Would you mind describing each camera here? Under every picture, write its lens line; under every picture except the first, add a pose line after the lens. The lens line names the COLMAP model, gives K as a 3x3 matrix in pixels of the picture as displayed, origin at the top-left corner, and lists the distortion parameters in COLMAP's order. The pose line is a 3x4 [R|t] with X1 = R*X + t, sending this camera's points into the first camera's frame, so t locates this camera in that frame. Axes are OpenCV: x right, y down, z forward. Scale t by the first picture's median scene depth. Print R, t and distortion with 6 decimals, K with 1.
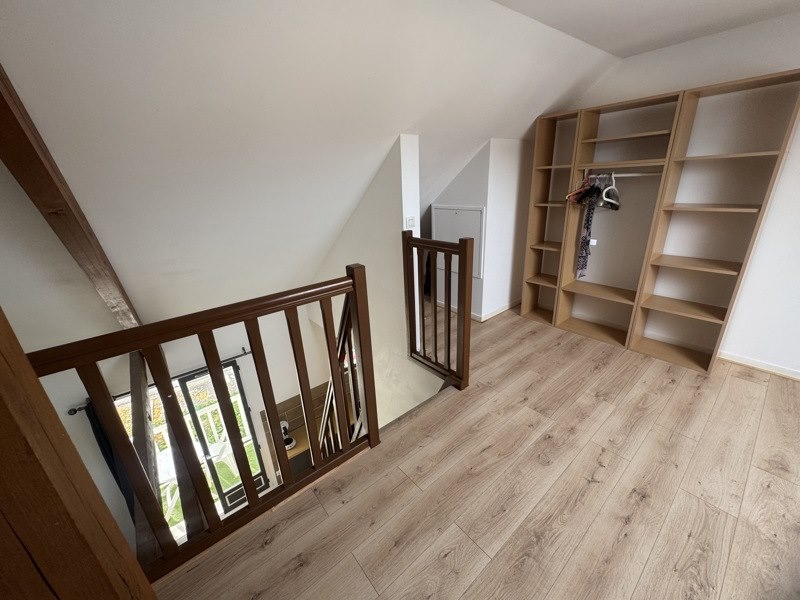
lens RADIAL K [[322.3, 0, 400.0], [0, 322.3, 300.0], [0, 0, 1]] dist [-0.000278, -0.000004]
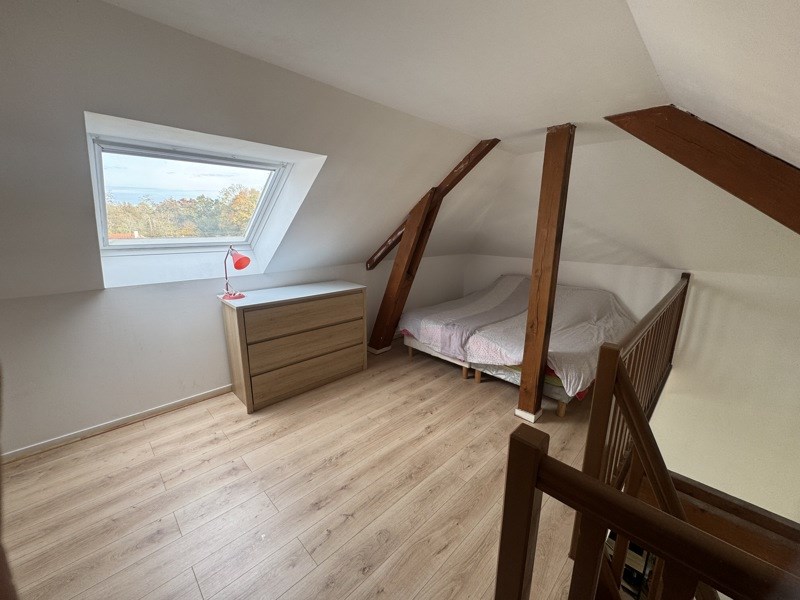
lens RADIAL K [[322.3, 0, 400.0], [0, 322.3, 300.0], [0, 0, 1]] dist [-0.000278, -0.000004]
pose [[-0.994764, 0.058475, -0.083817, 0.498761], [0.002710, 0.834942, 0.550332, -0.693066], [0.102163, 0.547223, -0.830728, 1.611003]]
